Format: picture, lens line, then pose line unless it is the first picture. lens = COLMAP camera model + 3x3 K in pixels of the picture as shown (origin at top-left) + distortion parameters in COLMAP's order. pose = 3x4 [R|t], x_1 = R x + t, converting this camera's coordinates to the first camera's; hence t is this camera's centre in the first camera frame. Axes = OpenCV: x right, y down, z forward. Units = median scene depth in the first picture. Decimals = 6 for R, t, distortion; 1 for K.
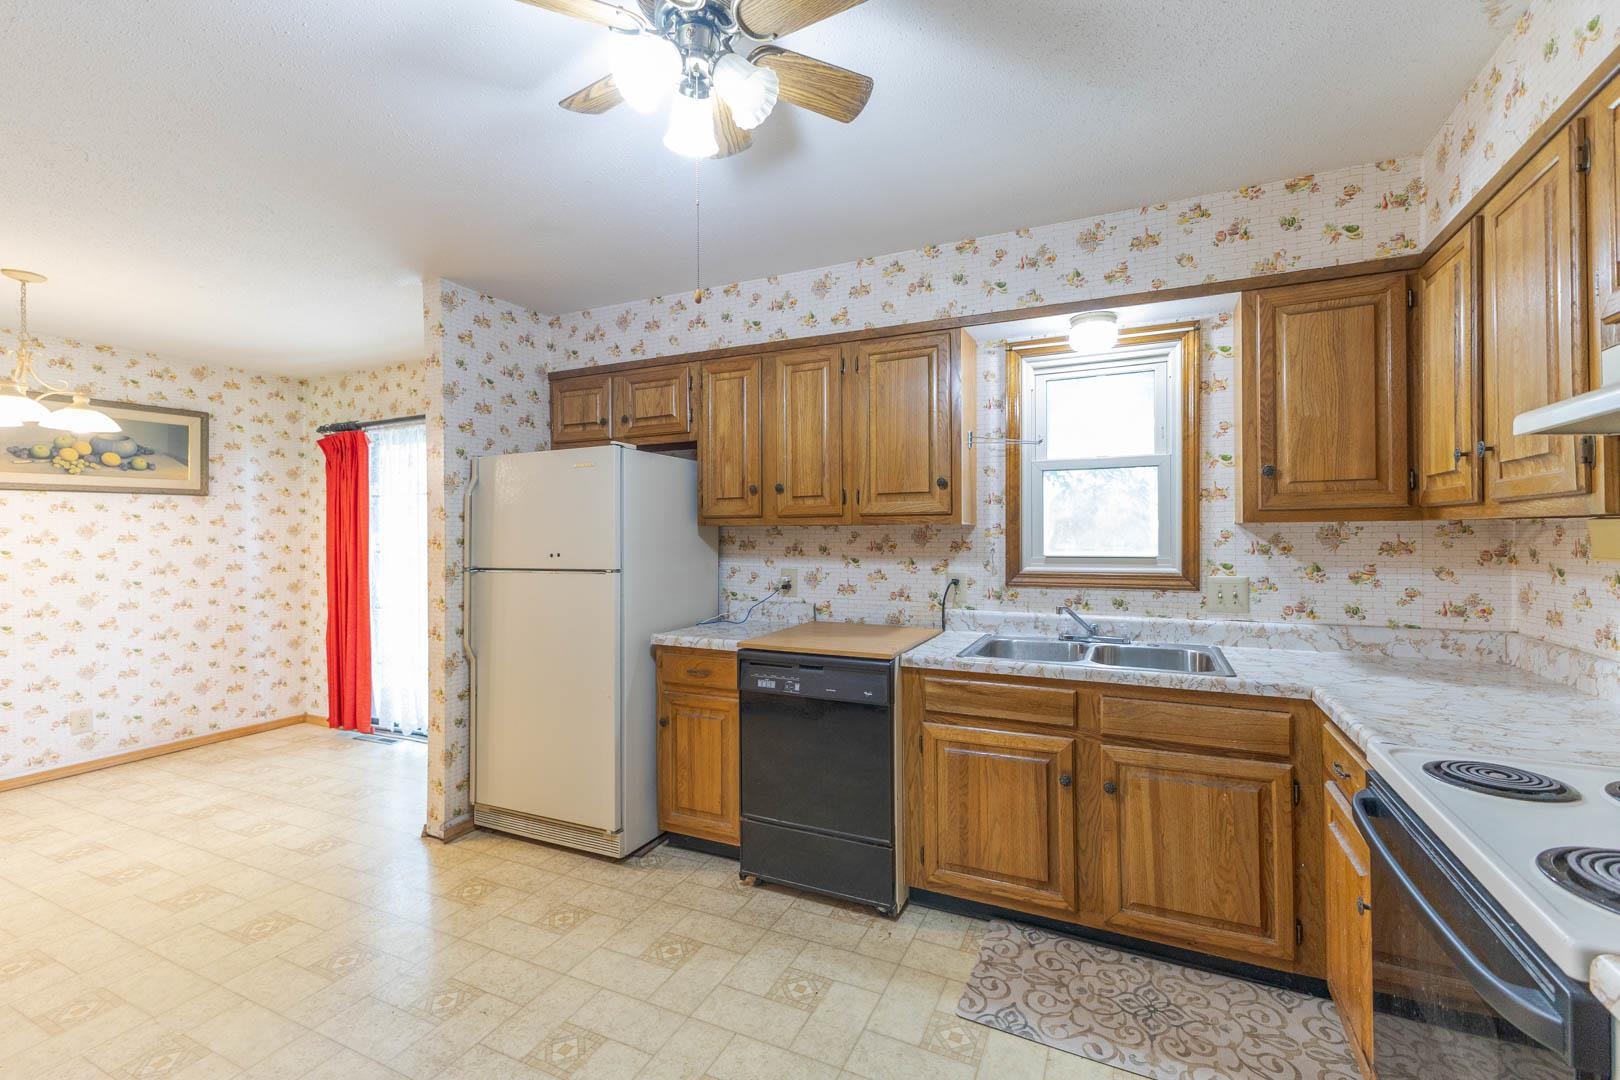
lens RADIAL K [[722.2, 0, 843.3], [0, 722.2, 532.6], [0, 0, 1]] dist [0.009977, -0.001577]
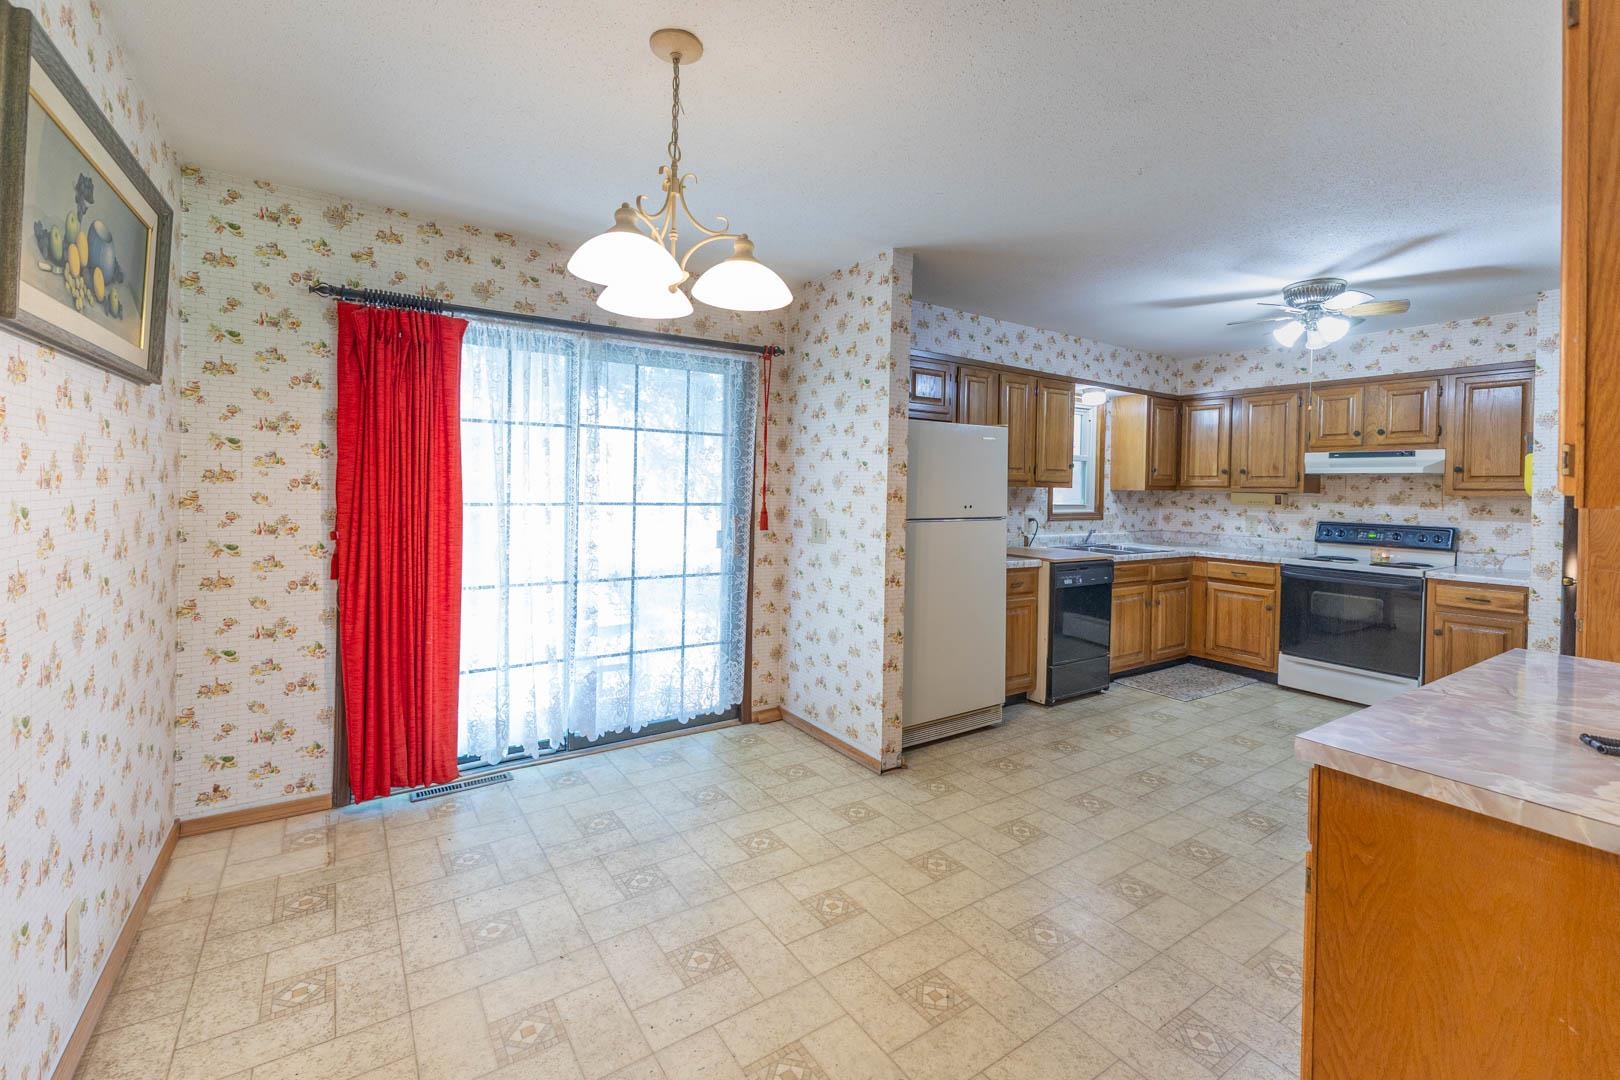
lens RADIAL K [[722.2, 0, 786.3], [0, 722.2, 496.1], [0, 0, 1]] dist [0.009977, -0.001577]
pose [[0.496226, 0.003575, 0.868186, -1.821883], [-0.023519, 0.999680, 0.009326, 0.009046], [-0.867875, -0.025047, 0.496152, 0.707199]]
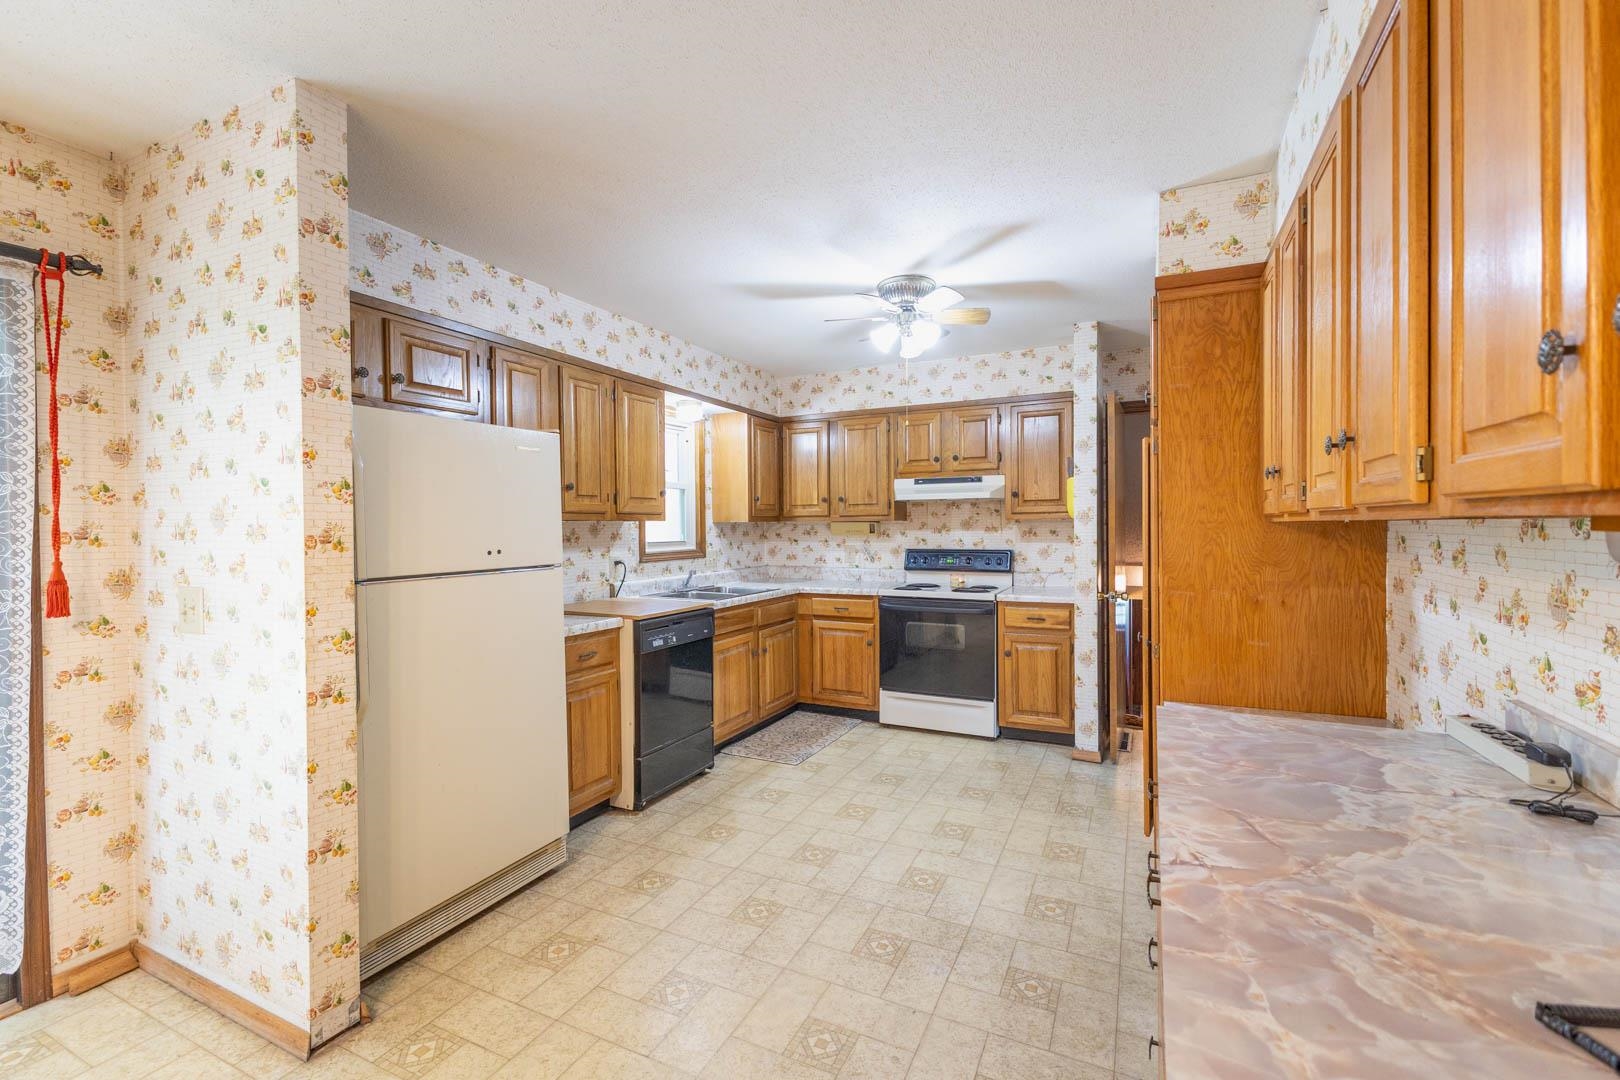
lens RADIAL K [[722.2, 0, 811.4], [0, 722.2, 535.2], [0, 0, 1]] dist [0.009977, -0.001577]
pose [[-0.013793, -0.006647, 0.999883, -1.341855], [0.007426, 0.999950, 0.006750, 0.009916], [-0.999877, 0.007518, -0.013742, 0.711330]]
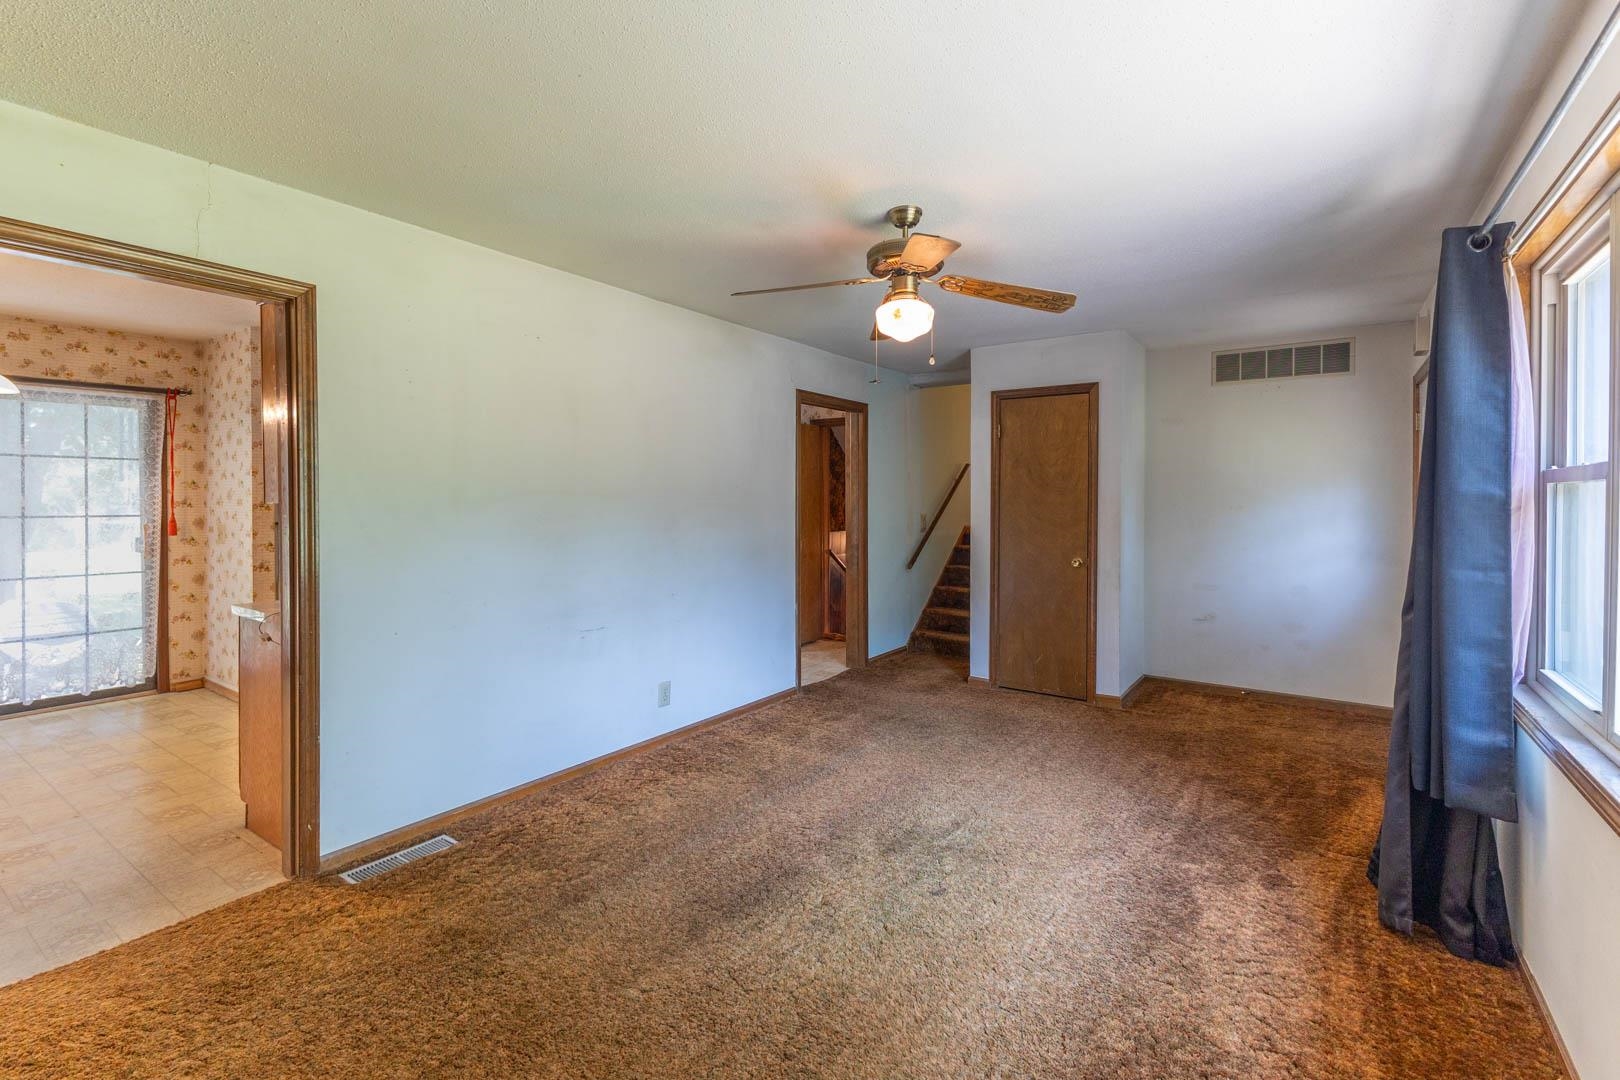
lens RADIAL K [[722.2, 0, 828.1], [0, 722.2, 508.9], [0, 0, 1]] dist [0.009977, -0.001577]
pose [[0.128156, -0.005634, 0.991738, -2.175778], [-0.004274, 0.999971, 0.006233, 0.007010], [-0.991745, -0.005038, 0.128129, -0.379489]]
